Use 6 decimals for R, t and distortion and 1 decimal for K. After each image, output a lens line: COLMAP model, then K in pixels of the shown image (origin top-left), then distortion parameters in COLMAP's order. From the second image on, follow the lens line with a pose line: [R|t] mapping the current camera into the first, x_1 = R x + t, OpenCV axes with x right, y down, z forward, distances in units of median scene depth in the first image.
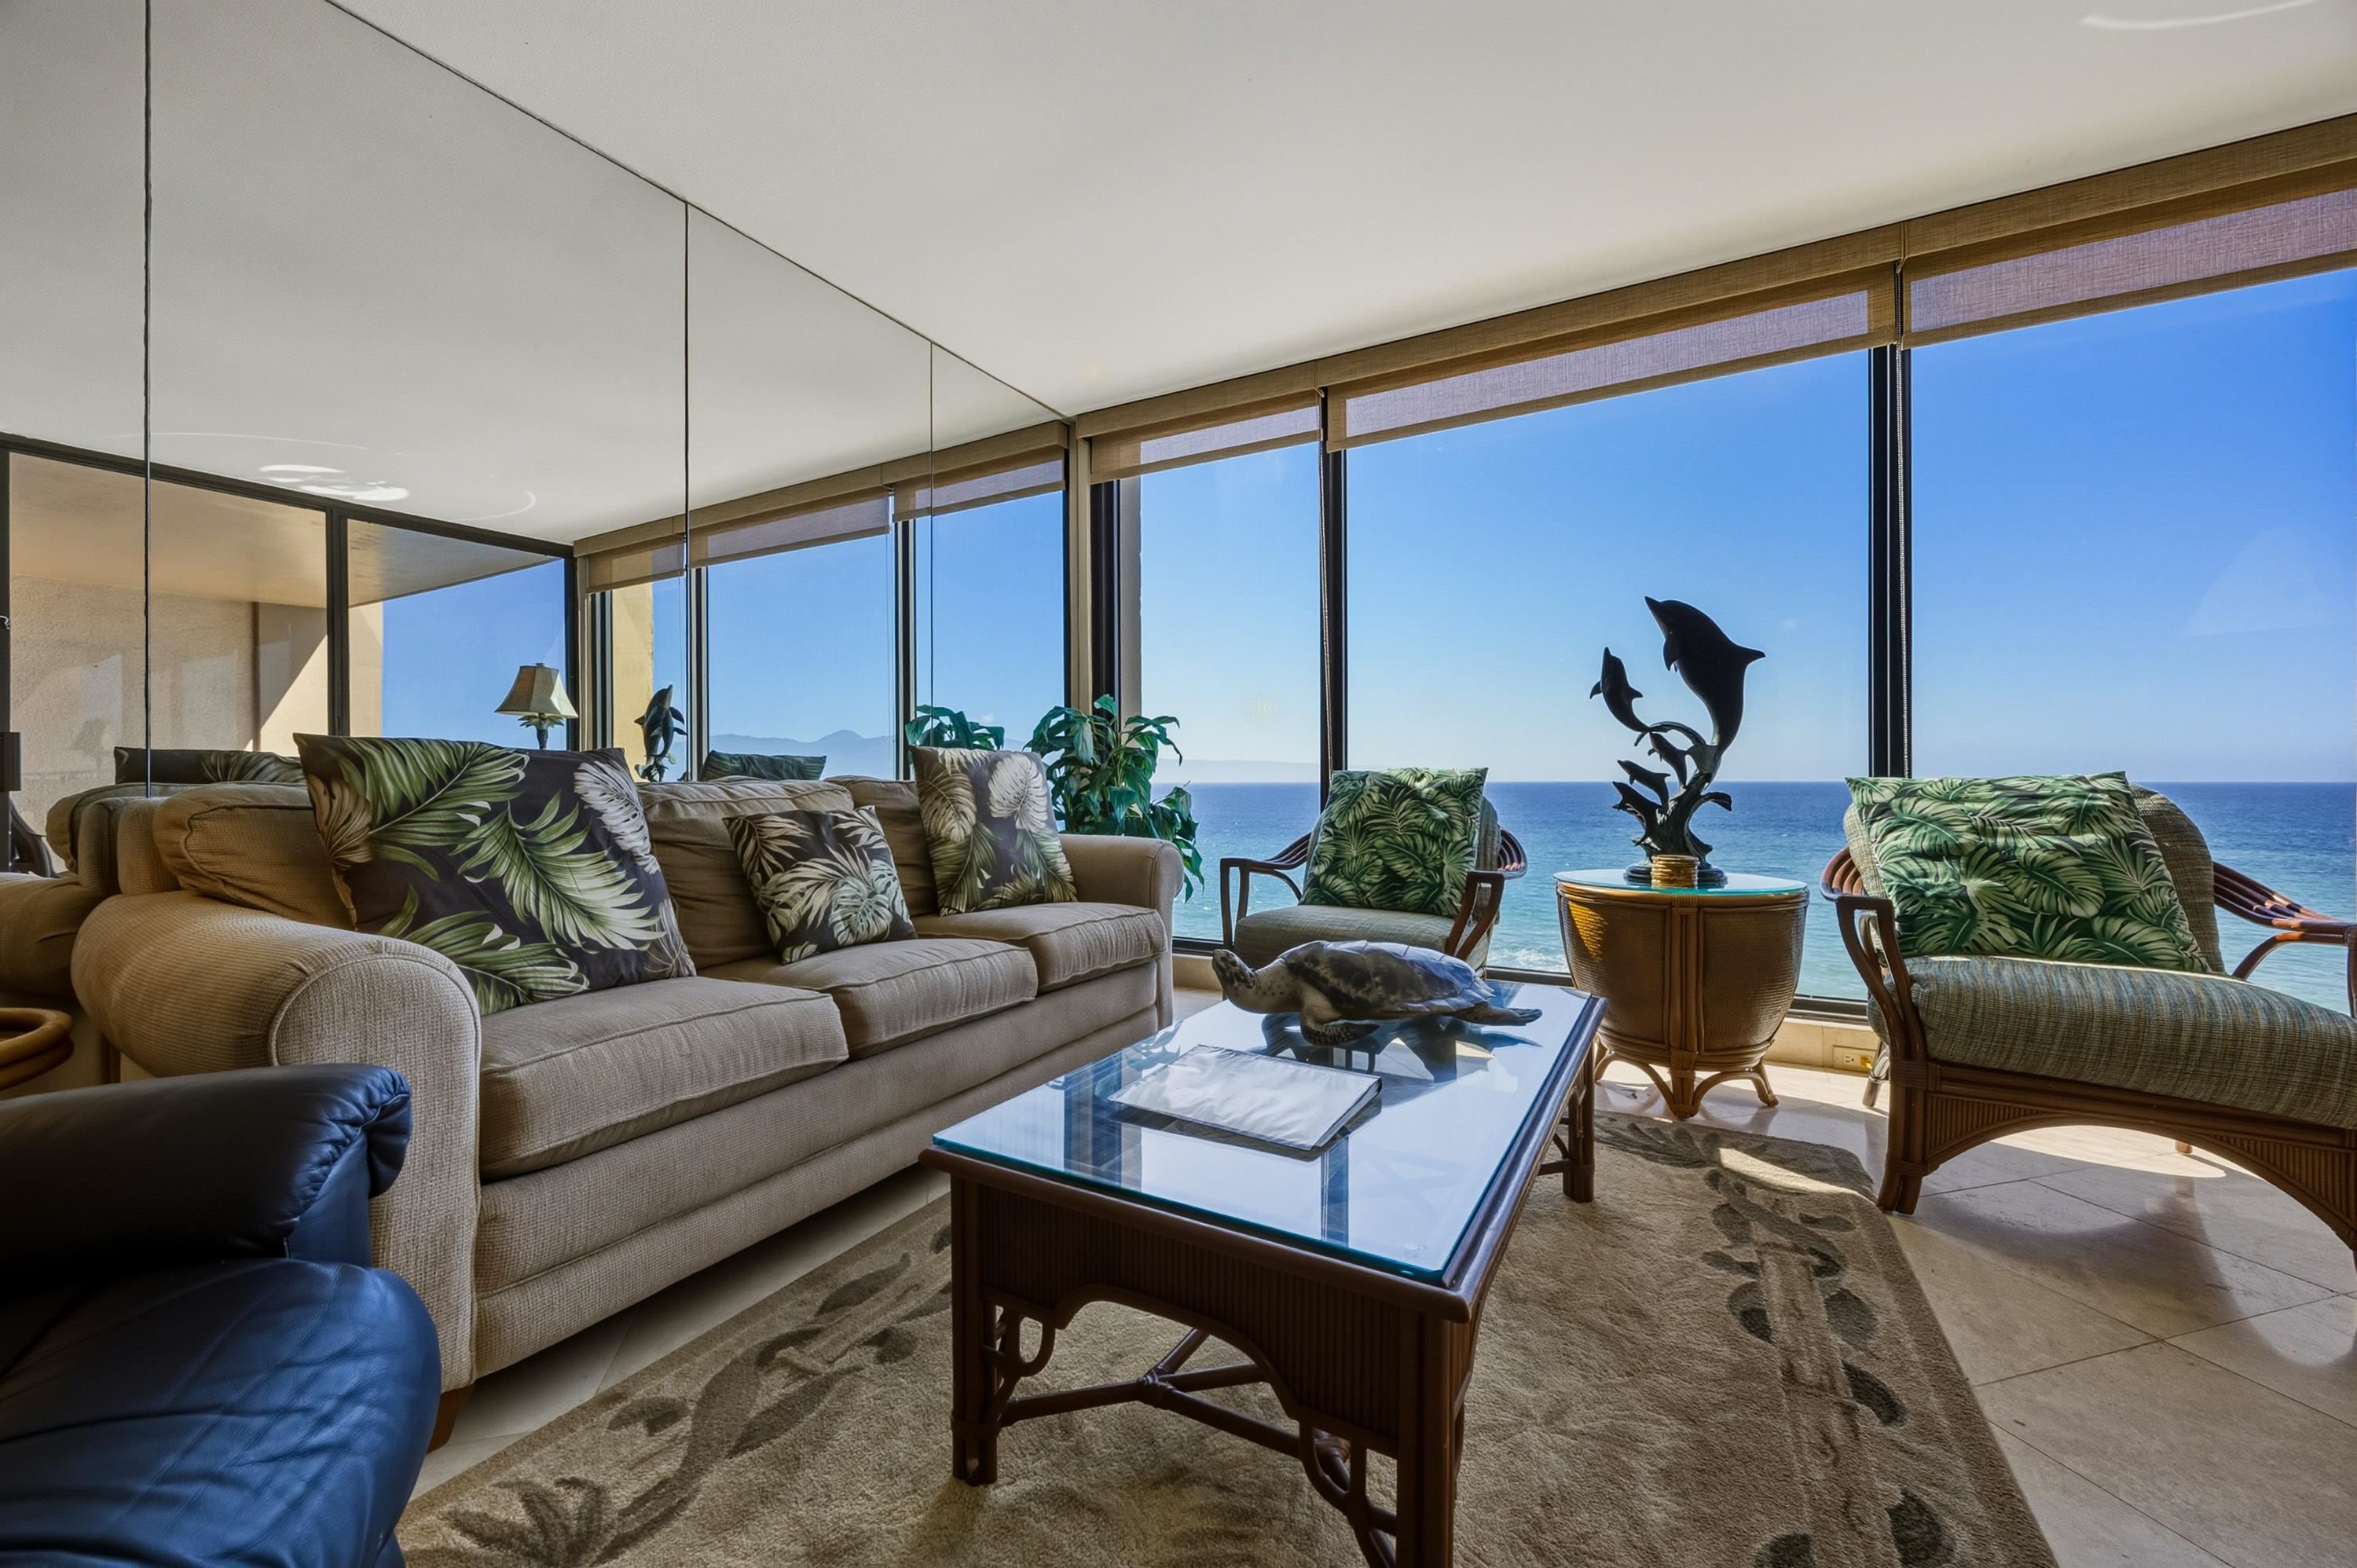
lens RADIAL K [[905.2, 0, 1182.1], [0, 905.2, 780.6], [0, 0, 1]] dist [0.002090, 0.000057]
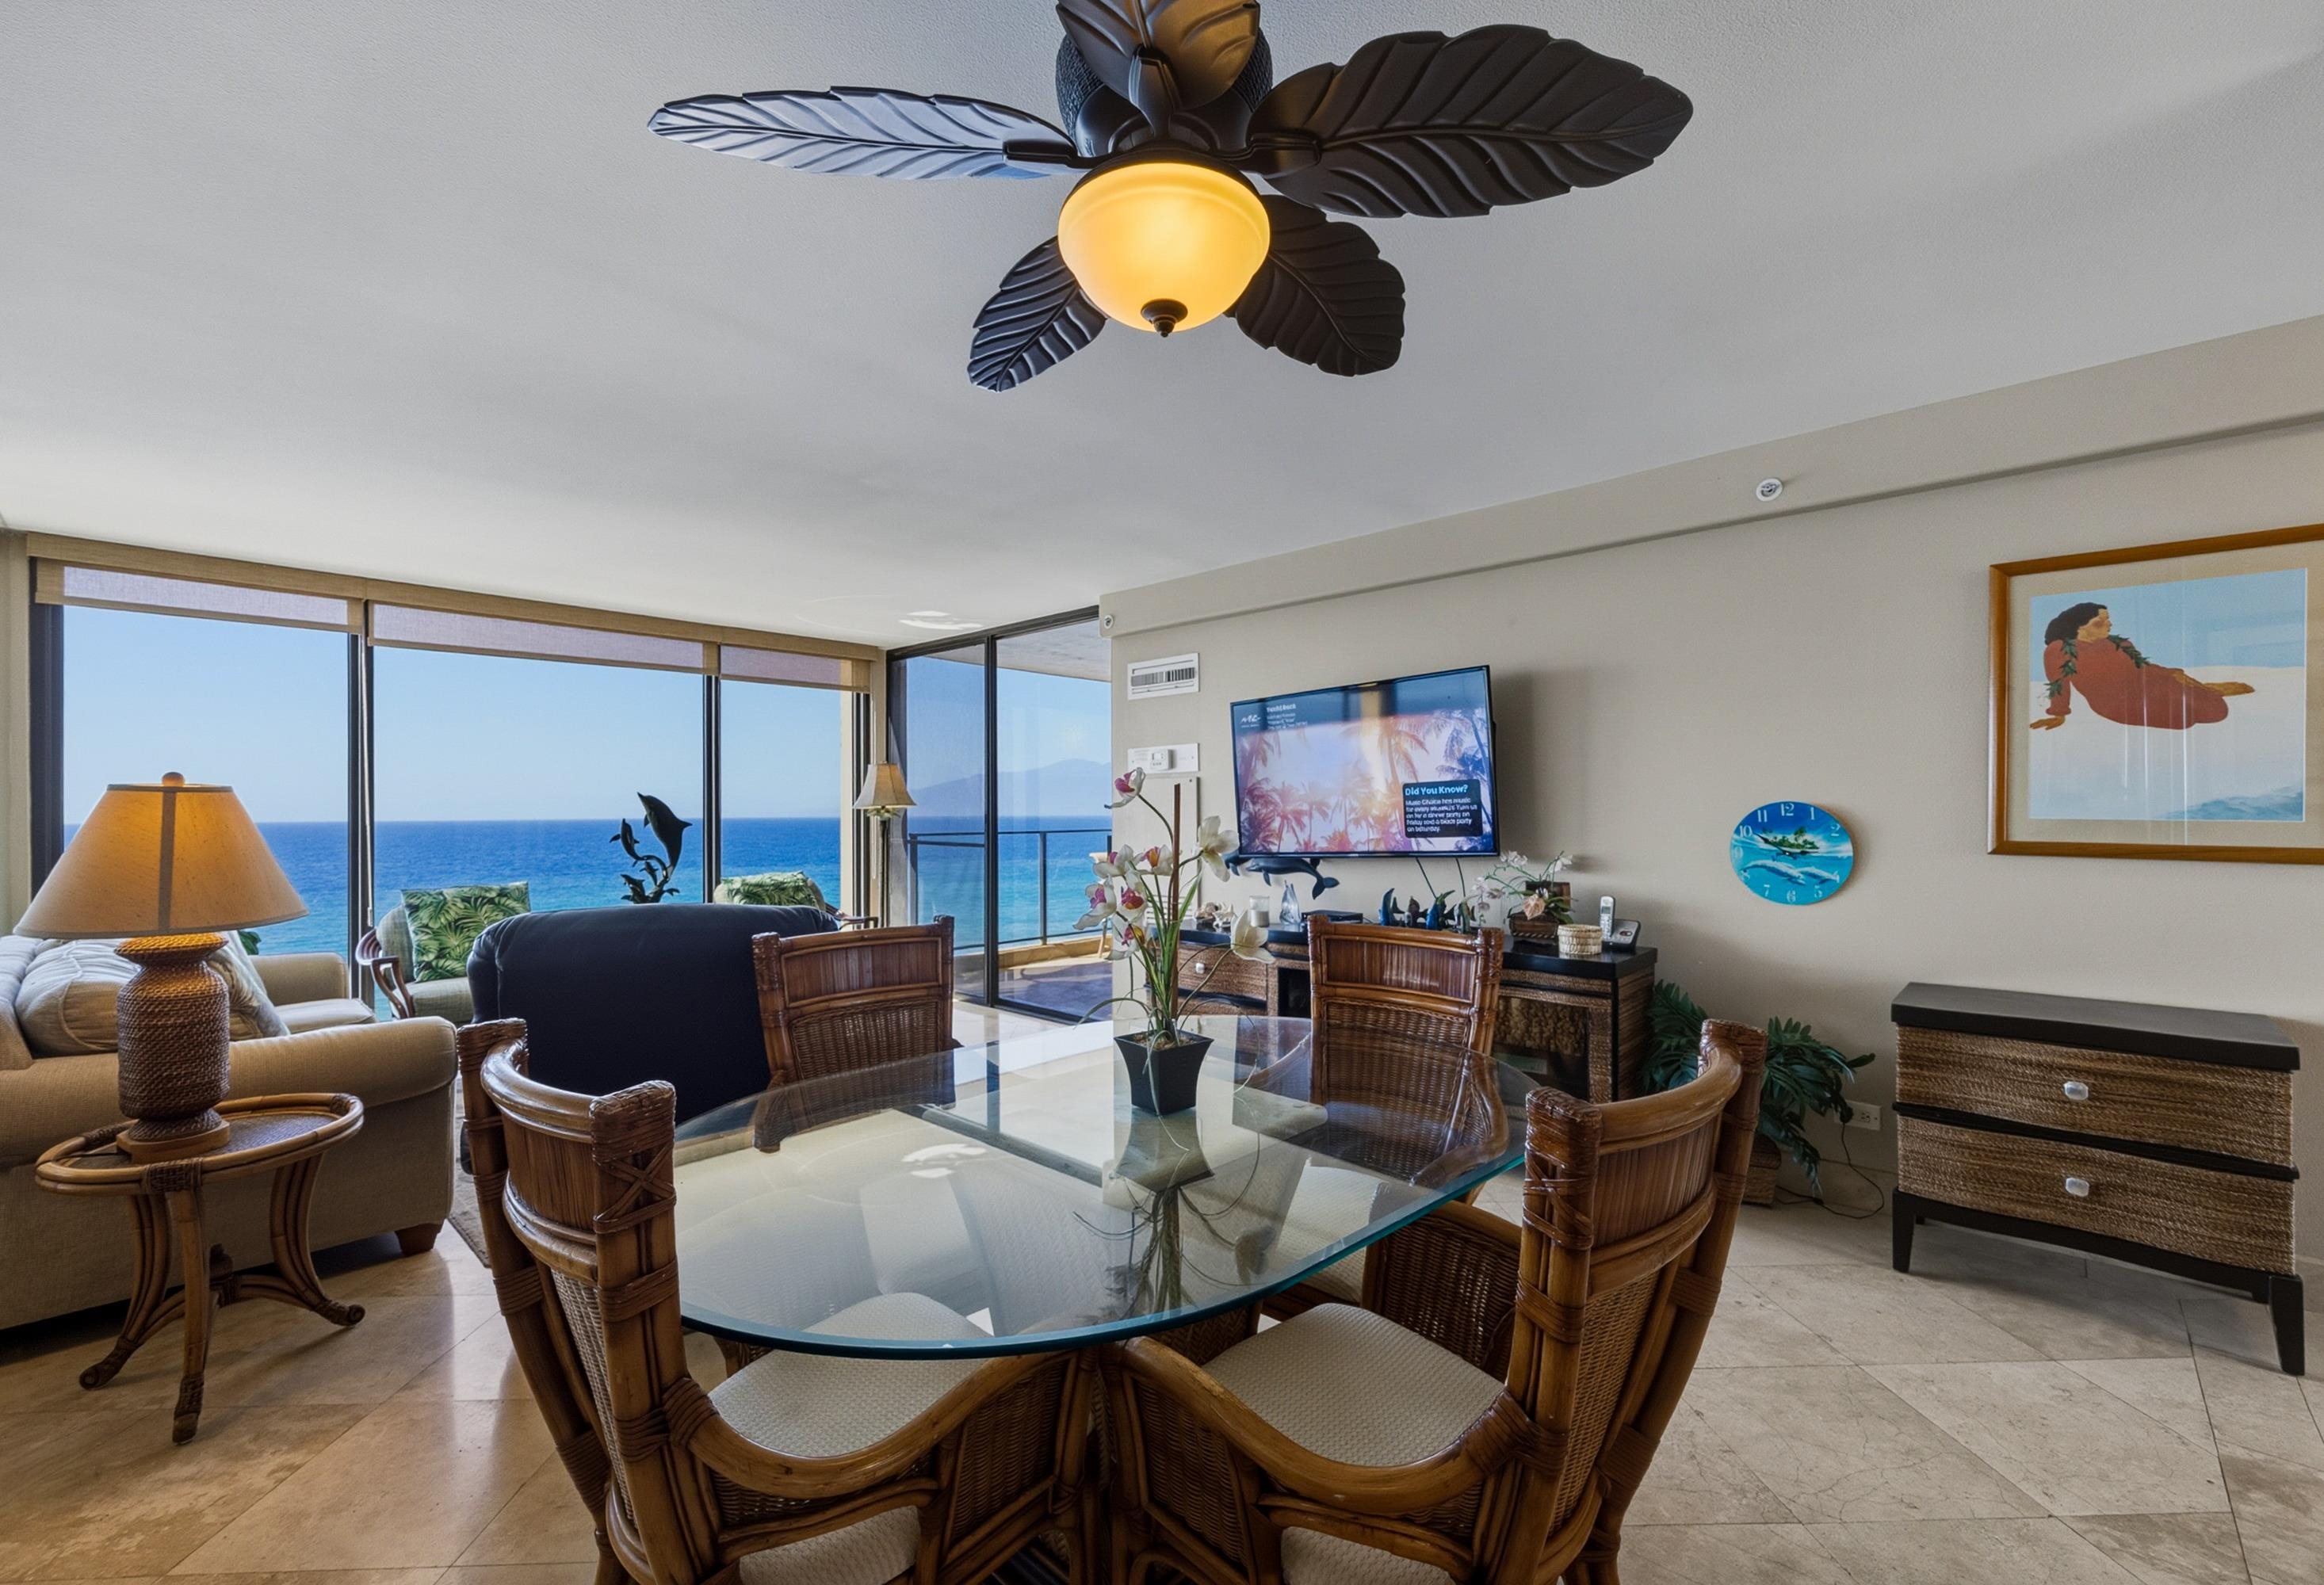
lens RADIAL K [[952.7, 0, 1169.2], [0, 952.7, 806.1], [0, 0, 1]] dist [0.010308, 0.000042]
pose [[0.241464, 0.004925, 0.970397, -1.332282], [0.010128, 0.999920, -0.007595, -0.152818], [-0.970357, 0.011662, 0.241395, -0.690447]]
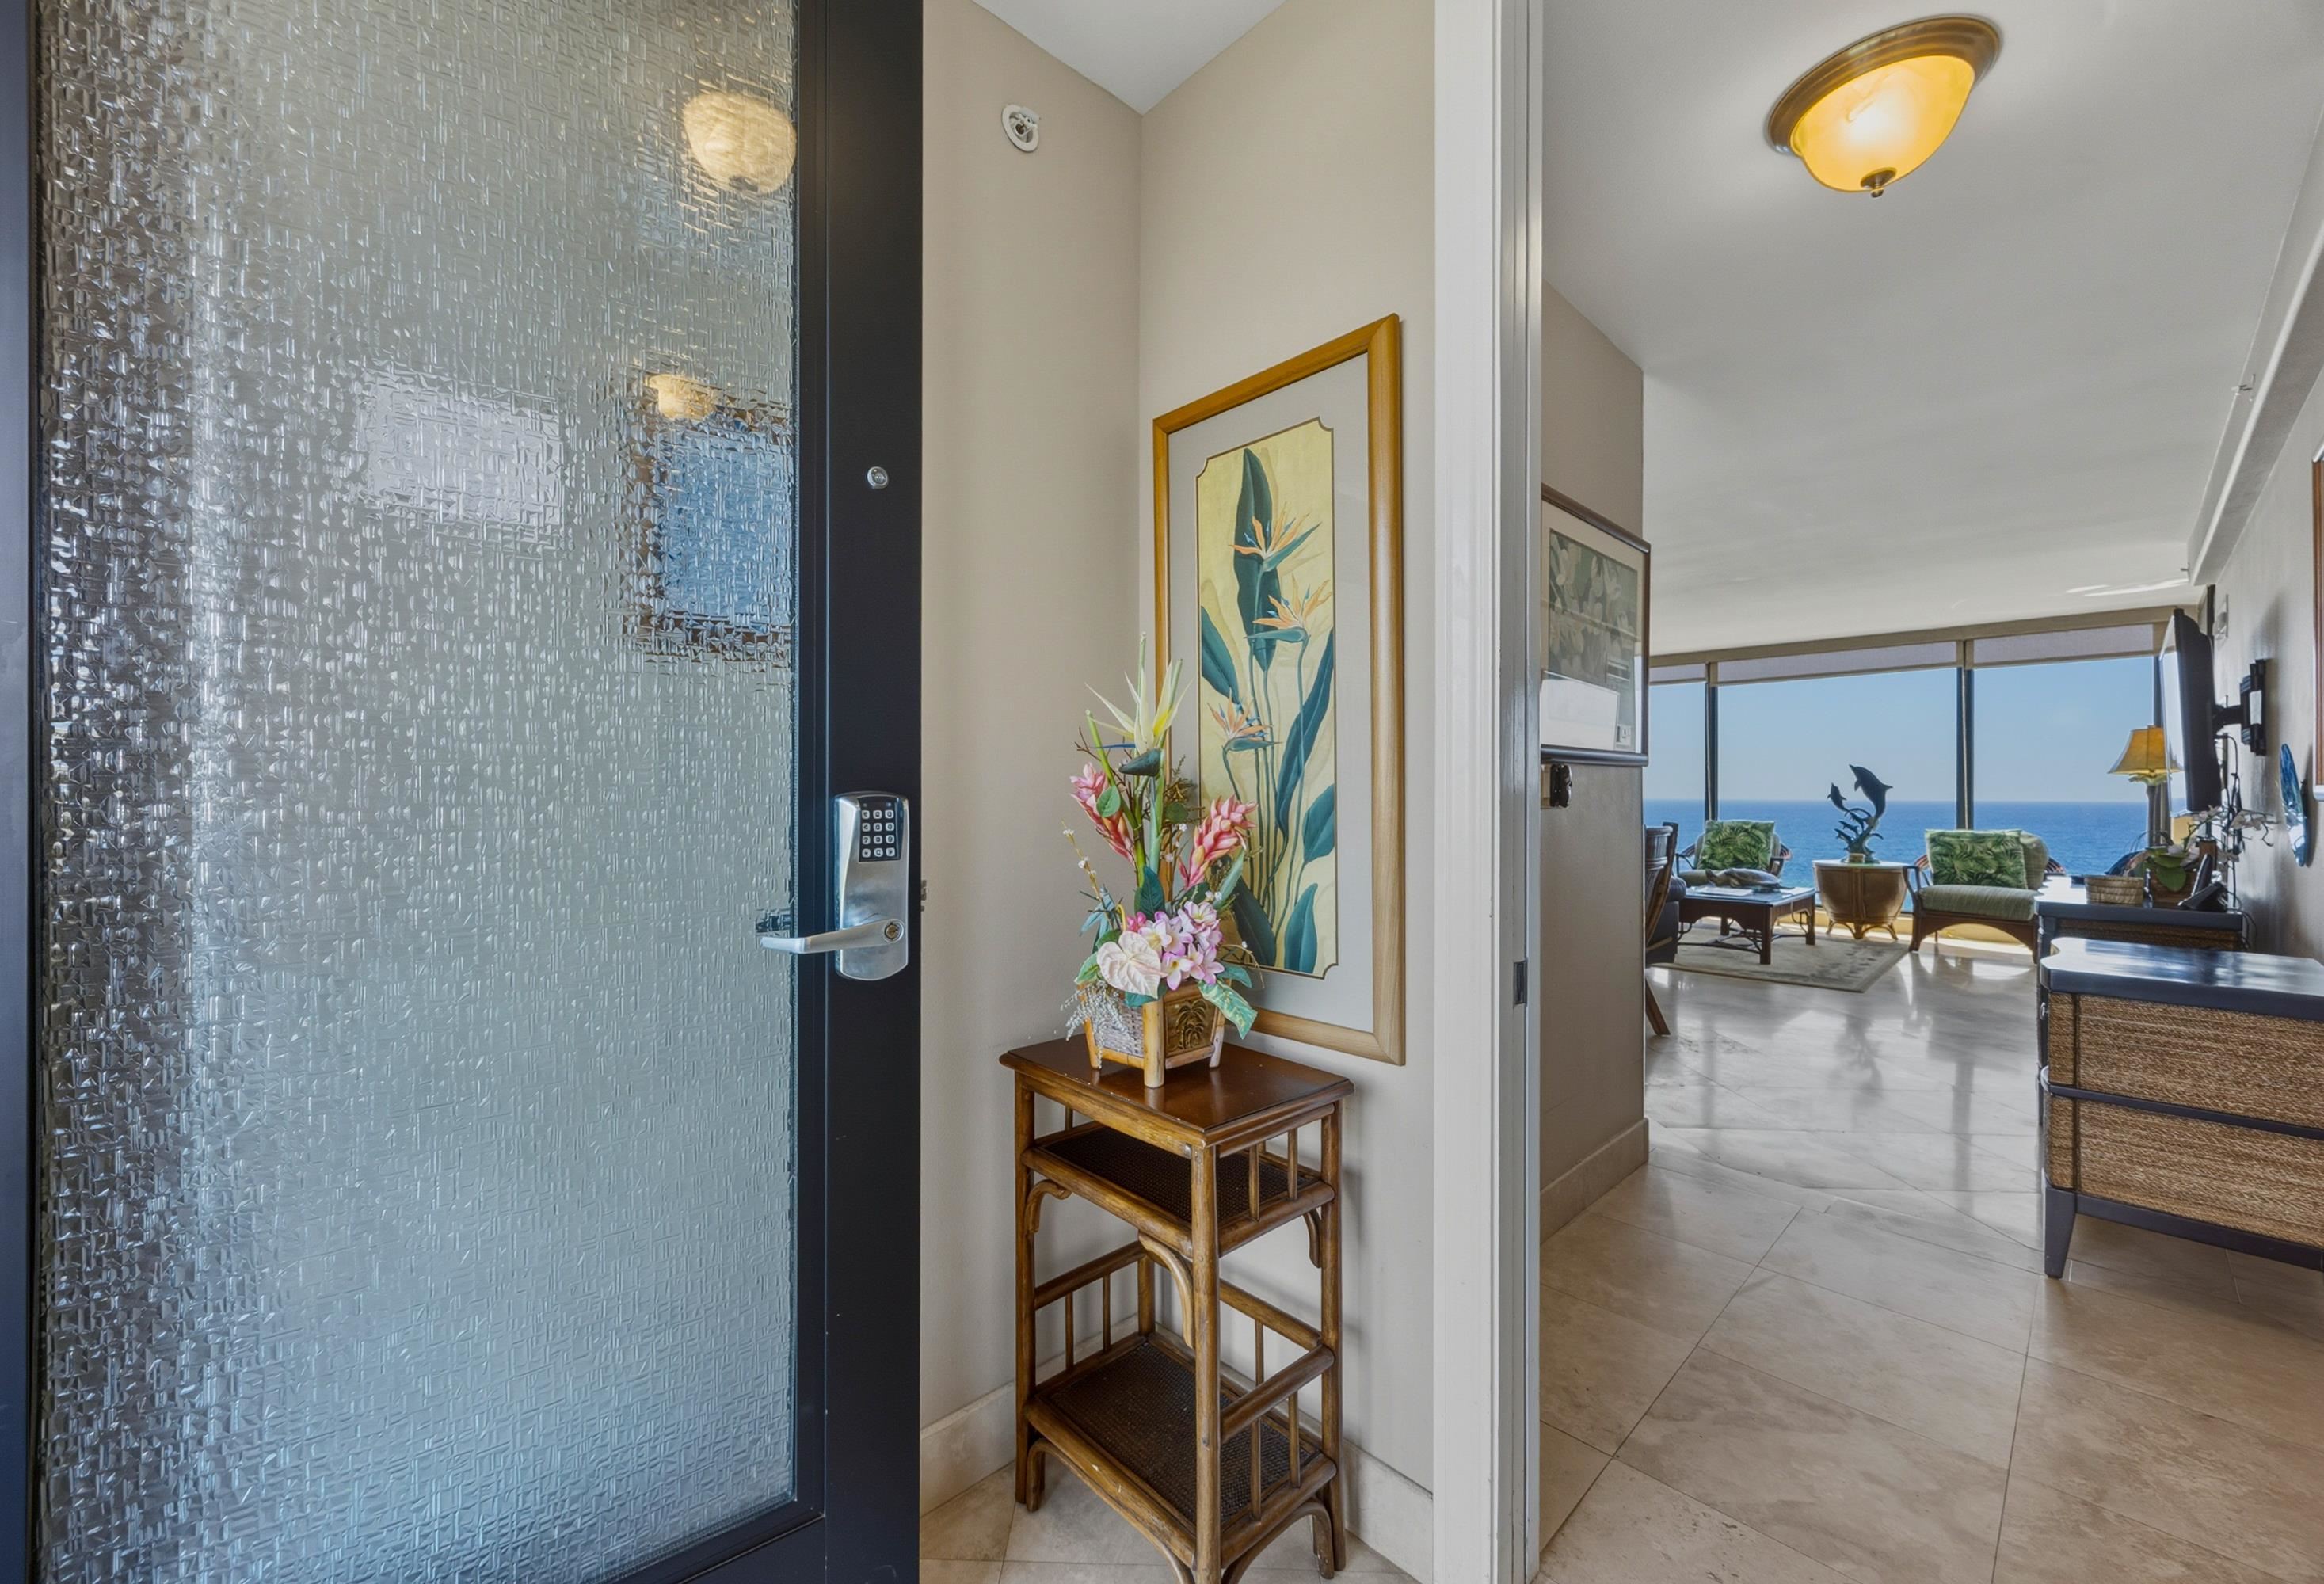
lens RADIAL K [[952.7, 0, 1130.0], [0, 952.7, 794.6], [0, 0, 1]] dist [0.010308, 0.000042]
pose [[0.957336, 0.007969, -0.288867, -0.835575], [-0.008400, 0.999965, -0.000254, -0.091951], [0.288855, 0.002669, 0.957369, -2.710406]]
